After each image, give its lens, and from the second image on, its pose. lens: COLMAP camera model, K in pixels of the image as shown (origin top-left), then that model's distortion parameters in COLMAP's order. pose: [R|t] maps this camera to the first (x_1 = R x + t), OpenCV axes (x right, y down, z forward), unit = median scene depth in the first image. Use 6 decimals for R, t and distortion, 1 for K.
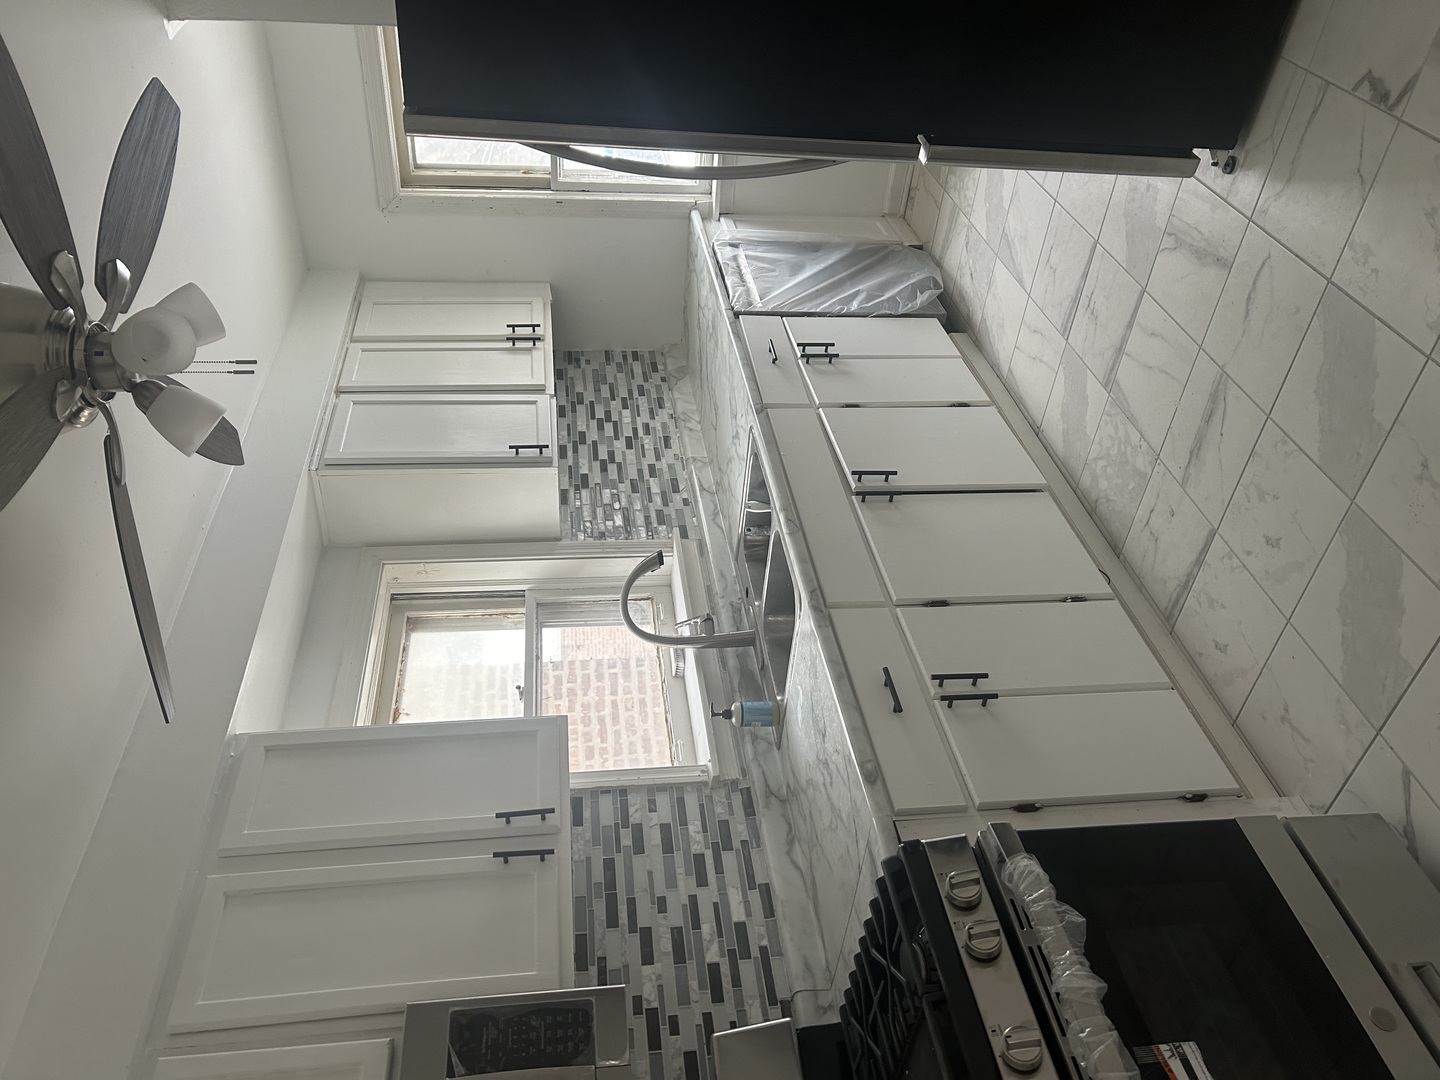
lens RADIAL K [[1084.5, 0, 711.0], [0, 1084.5, 541.3], [0, 0, 1]] dist [0.042214, -0.054047]
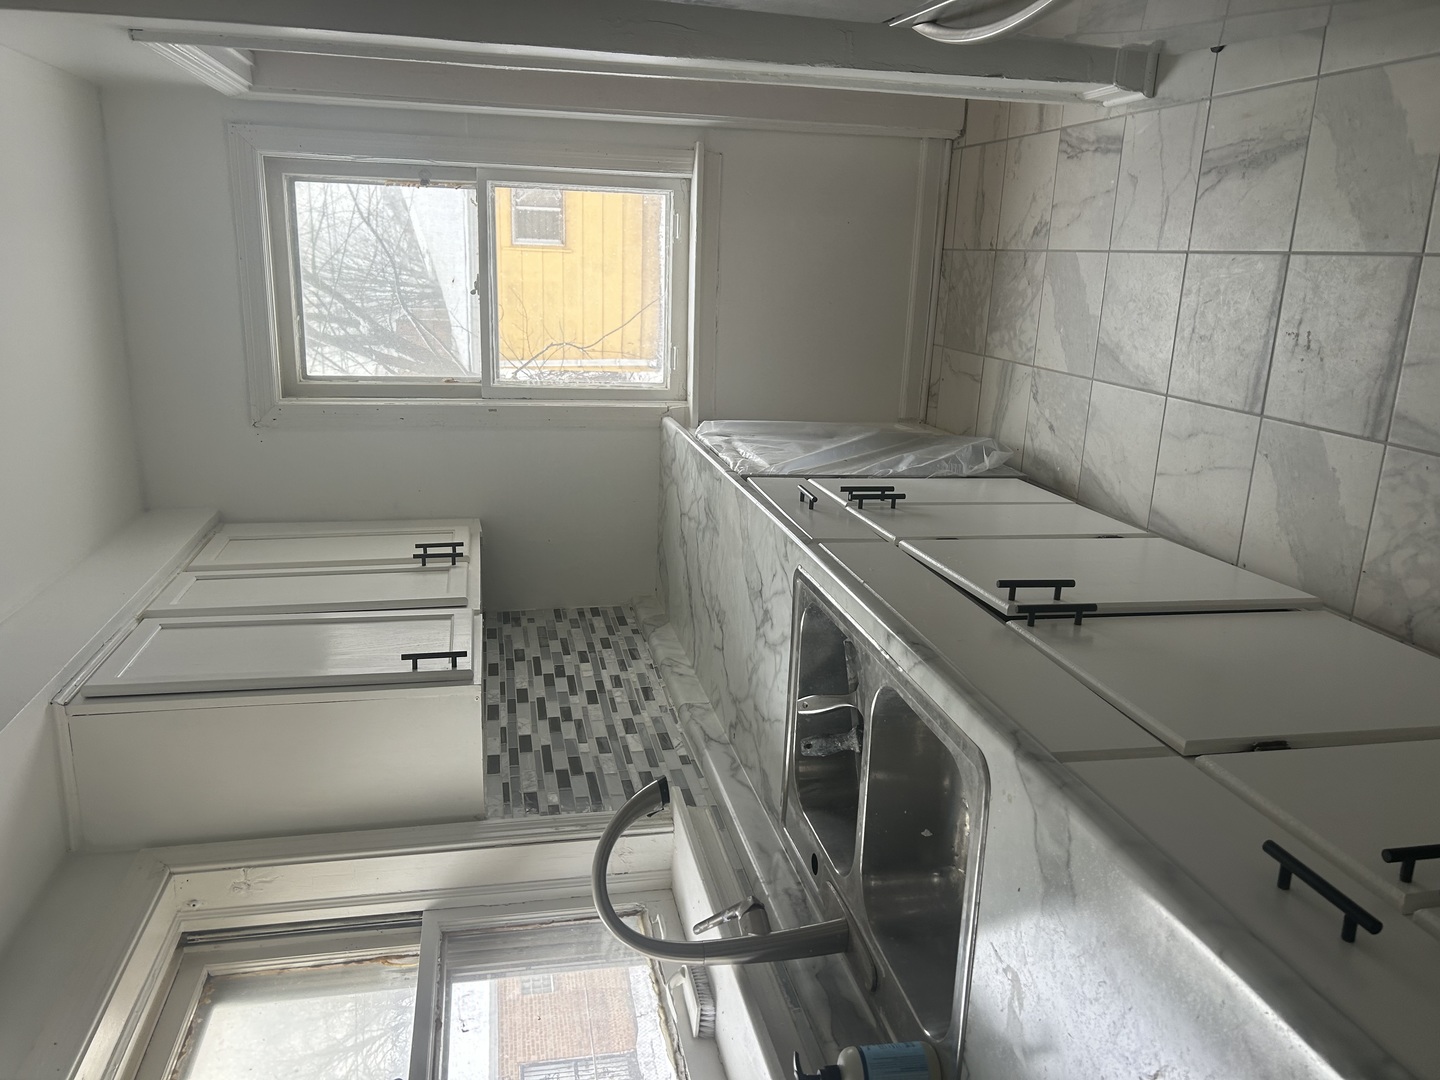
lens RADIAL K [[1084.5, 0, 720.5], [0, 1084.5, 533.5], [0, 0, 1]] dist [0.042214, -0.054047]
pose [[0.996260, -0.051674, 0.069248, -0.040325], [0.074713, 0.917765, -0.390033, 0.094563], [-0.043399, 0.393748, 0.918193, 0.359248]]
